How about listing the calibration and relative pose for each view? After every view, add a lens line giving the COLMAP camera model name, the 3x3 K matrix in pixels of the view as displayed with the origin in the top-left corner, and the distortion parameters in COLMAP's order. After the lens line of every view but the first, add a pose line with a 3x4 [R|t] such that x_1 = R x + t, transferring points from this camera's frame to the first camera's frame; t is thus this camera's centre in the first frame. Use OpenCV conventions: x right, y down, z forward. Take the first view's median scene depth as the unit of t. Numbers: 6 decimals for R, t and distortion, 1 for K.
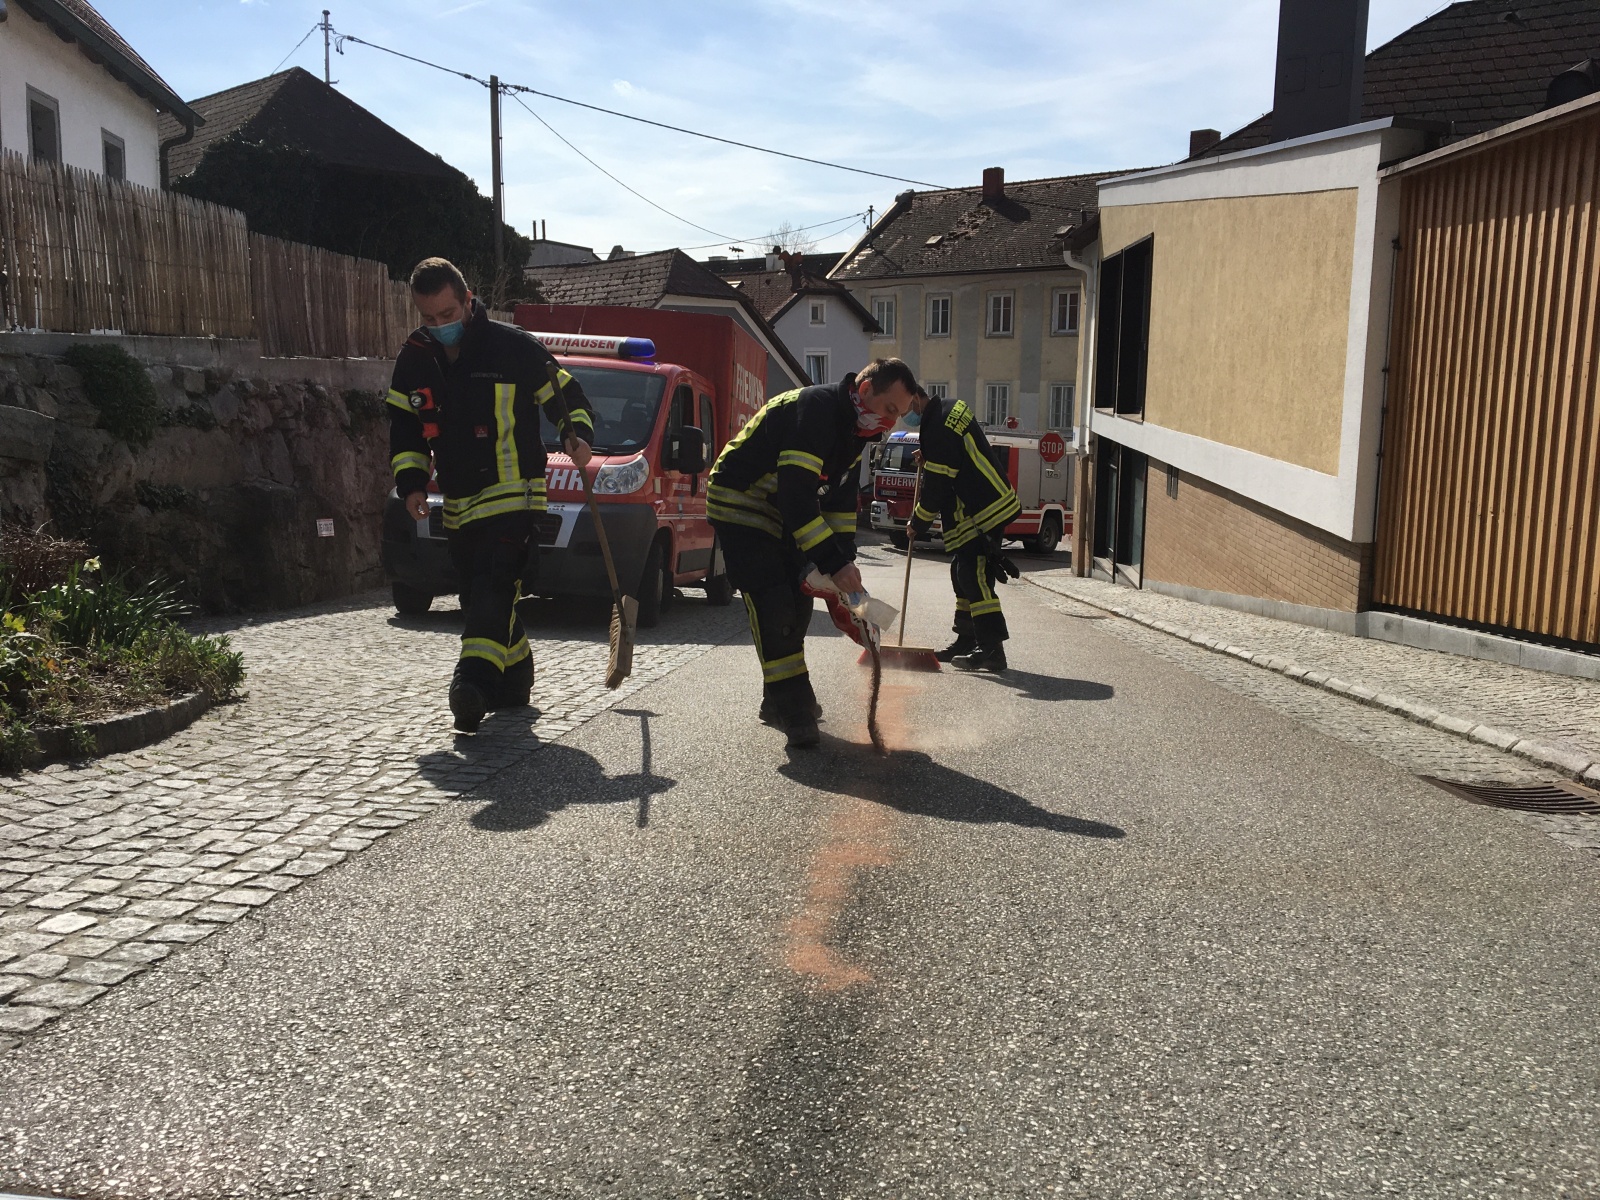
lens RADIAL K [[1342.4, 0, 801.9], [0, 1342.4, 597.8], [0, 0, 1]] dist [0.009329, 0.000692]
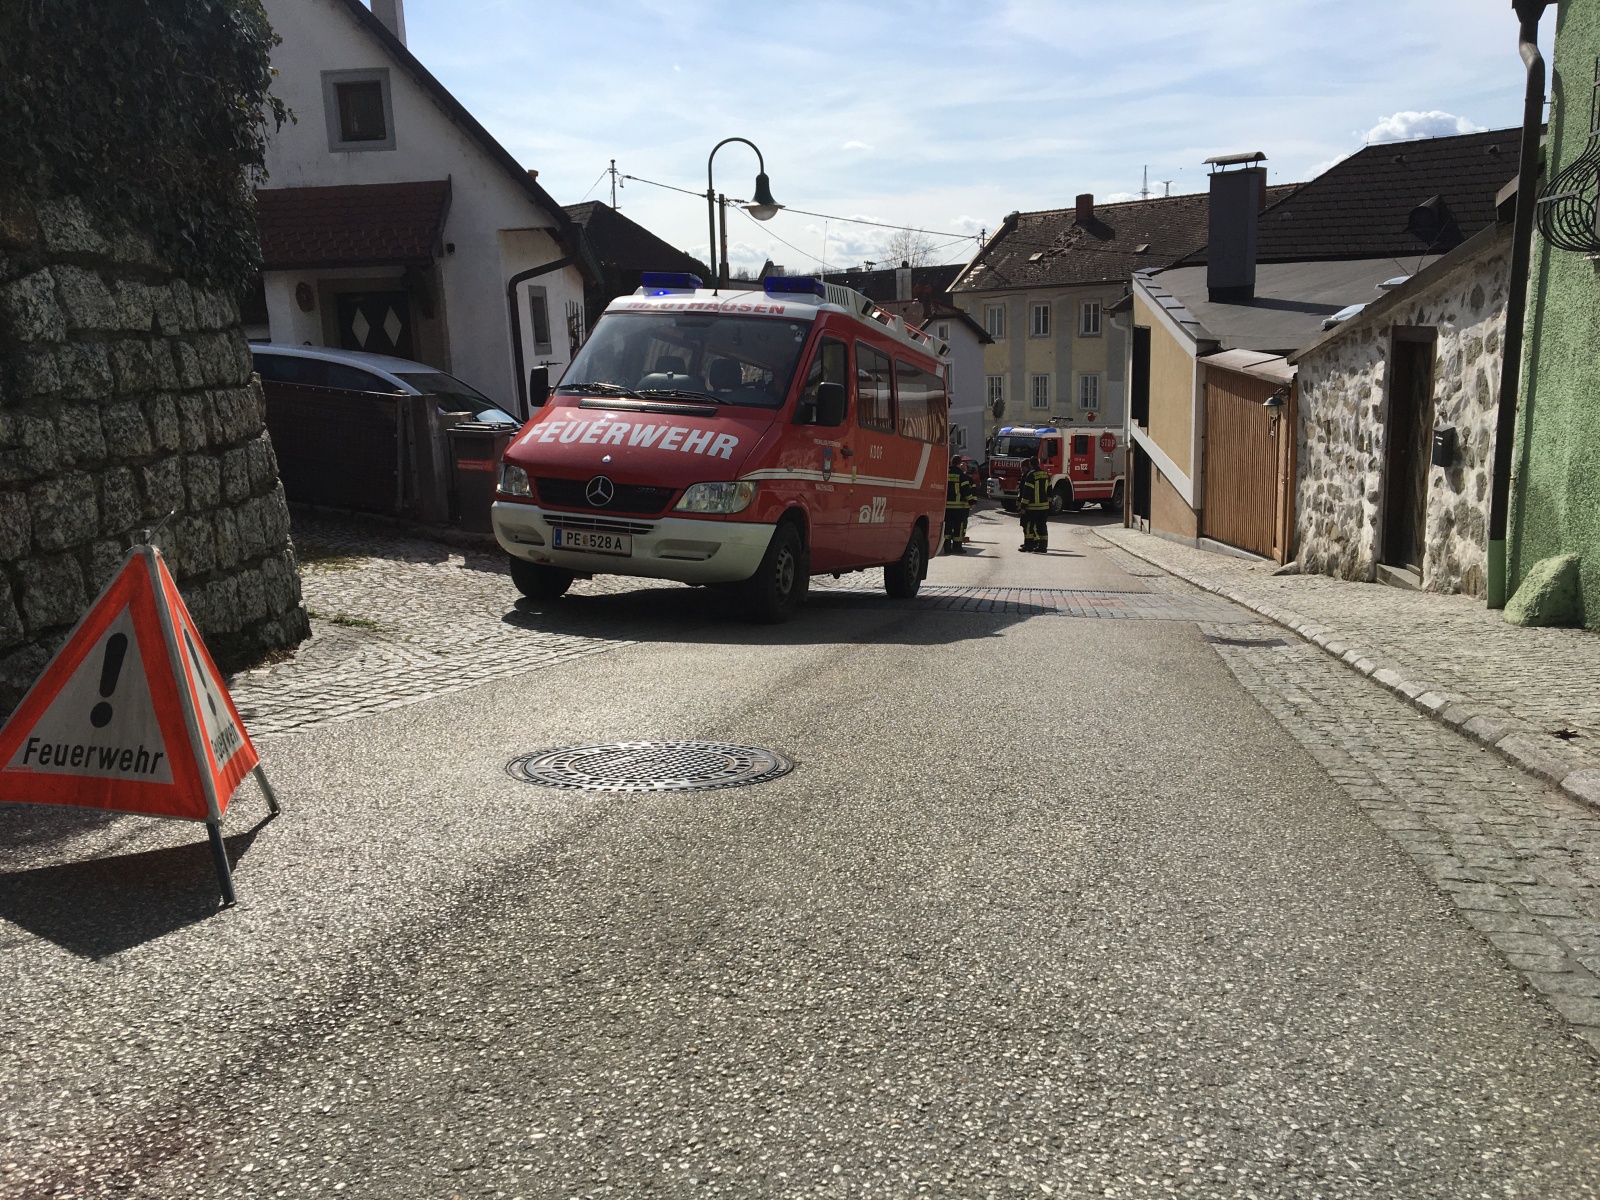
lens RADIAL K [[1342.4, 0, 795.4], [0, 1342.4, 604.6], [0, 0, 1]] dist [0.009329, 0.000692]
pose [[0.995575, -0.018176, -0.092197, -0.012681], [0.021200, 0.999266, 0.031921, 0.006550], [0.091549, -0.033734, 0.995229, -0.251927]]
